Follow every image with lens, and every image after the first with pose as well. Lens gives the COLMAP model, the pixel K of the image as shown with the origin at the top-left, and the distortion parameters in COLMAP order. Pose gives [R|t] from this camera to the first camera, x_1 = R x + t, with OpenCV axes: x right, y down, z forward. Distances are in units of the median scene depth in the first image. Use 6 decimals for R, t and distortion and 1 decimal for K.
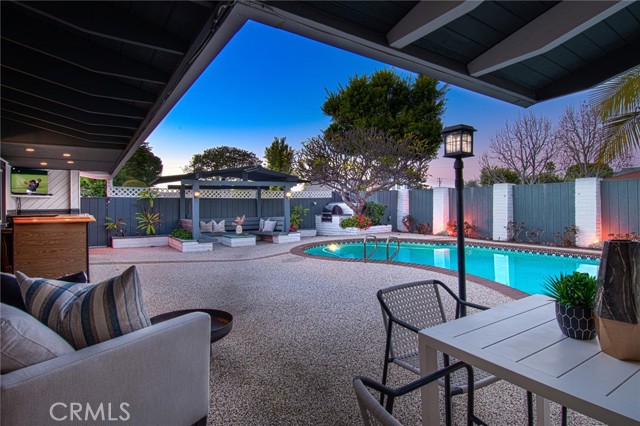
lens RADIAL K [[342.2, 0, 333.3], [0, 342.2, 202.9], [0, 0, 1]] dist [0.040000, -0.042661]
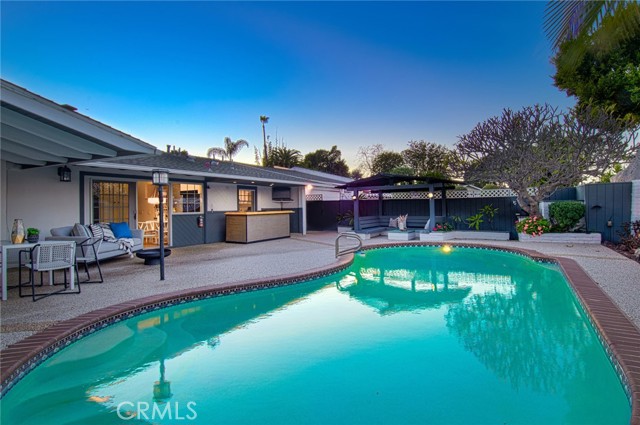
lens RADIAL K [[342.2, 0, 333.3], [0, 342.2, 202.4], [0, 0, 1]] dist [0.040000, -0.042661]
pose [[0.445108, -0.005013, -0.895463, 0.573245], [0.013195, 0.999912, 0.000961, -0.006512], [0.895380, -0.012243, 0.445135, 0.221357]]
